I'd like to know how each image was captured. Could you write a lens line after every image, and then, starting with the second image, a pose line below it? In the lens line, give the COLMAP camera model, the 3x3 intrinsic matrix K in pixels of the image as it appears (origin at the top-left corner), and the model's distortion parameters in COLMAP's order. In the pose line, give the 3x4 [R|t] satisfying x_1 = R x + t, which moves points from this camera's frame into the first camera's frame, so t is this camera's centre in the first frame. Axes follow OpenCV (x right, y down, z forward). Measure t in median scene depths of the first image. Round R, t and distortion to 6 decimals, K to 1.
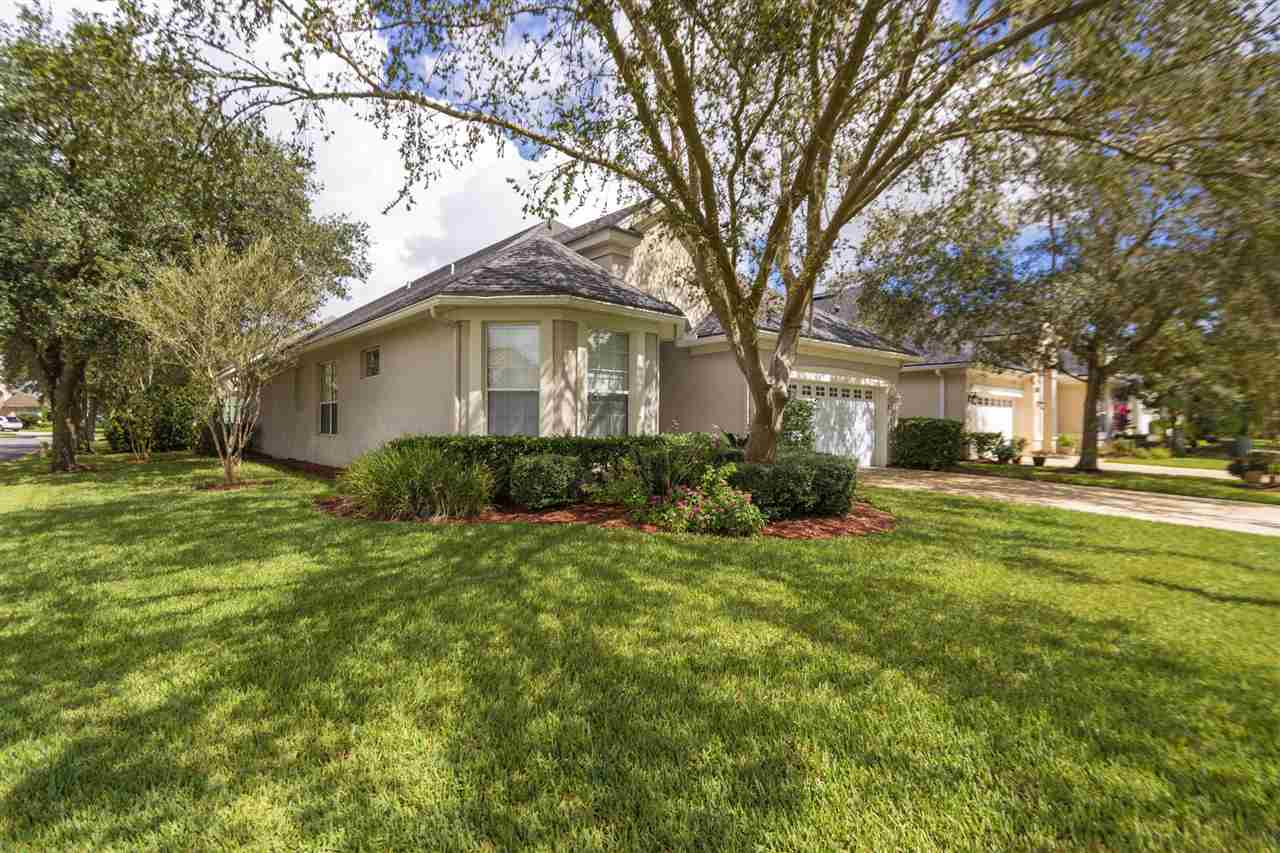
lens RADIAL K [[741.5, 0, 636.9], [0, 741.5, 422.5], [0, 0, 1]] dist [0.002768, -0.003249]
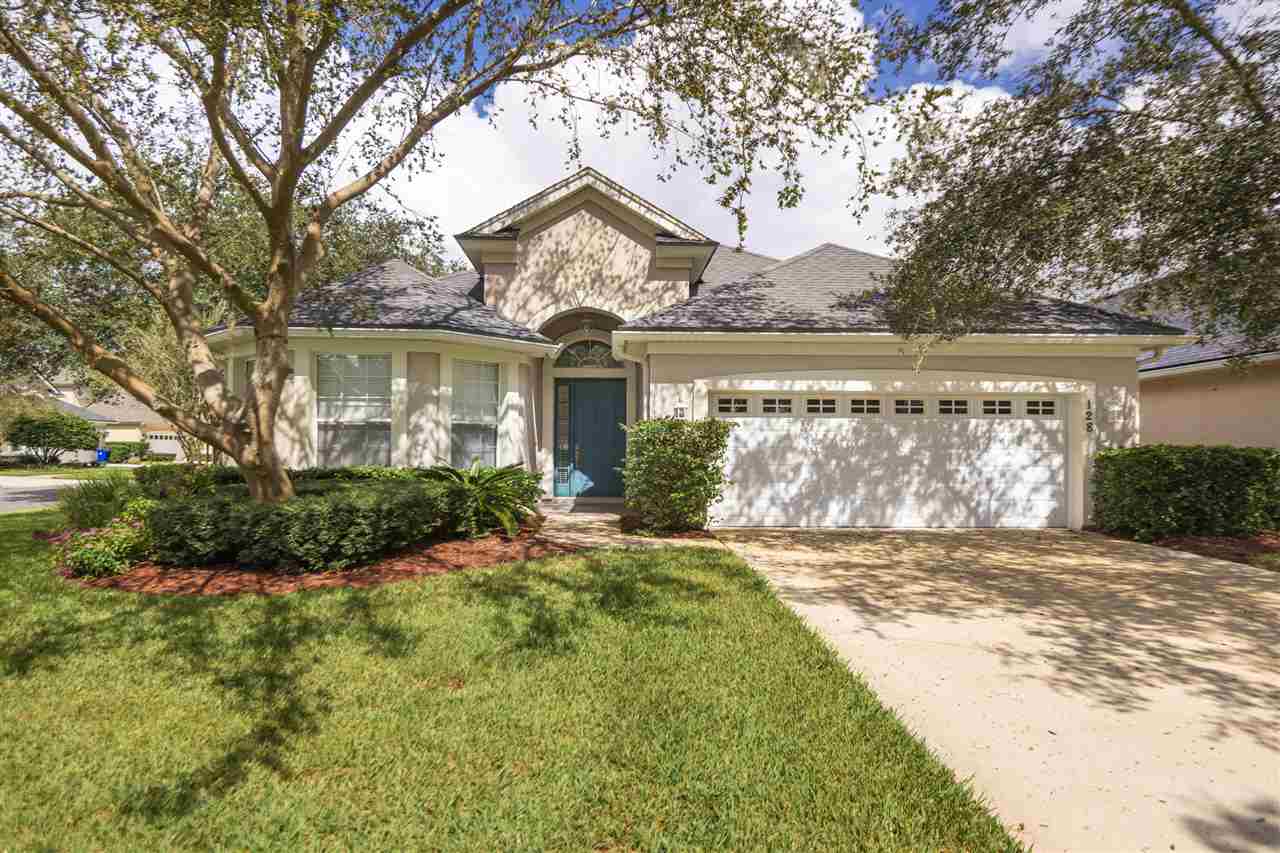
lens RADIAL K [[741.5, 0, 612.9], [0, 741.5, 436.9], [0, 0, 1]] dist [0.002768, -0.003249]
pose [[0.709567, -0.017138, -0.704430, 0.914473], [-0.000349, 0.999696, -0.024673, 0.003332], [0.704638, 0.017753, 0.709344, 0.614593]]
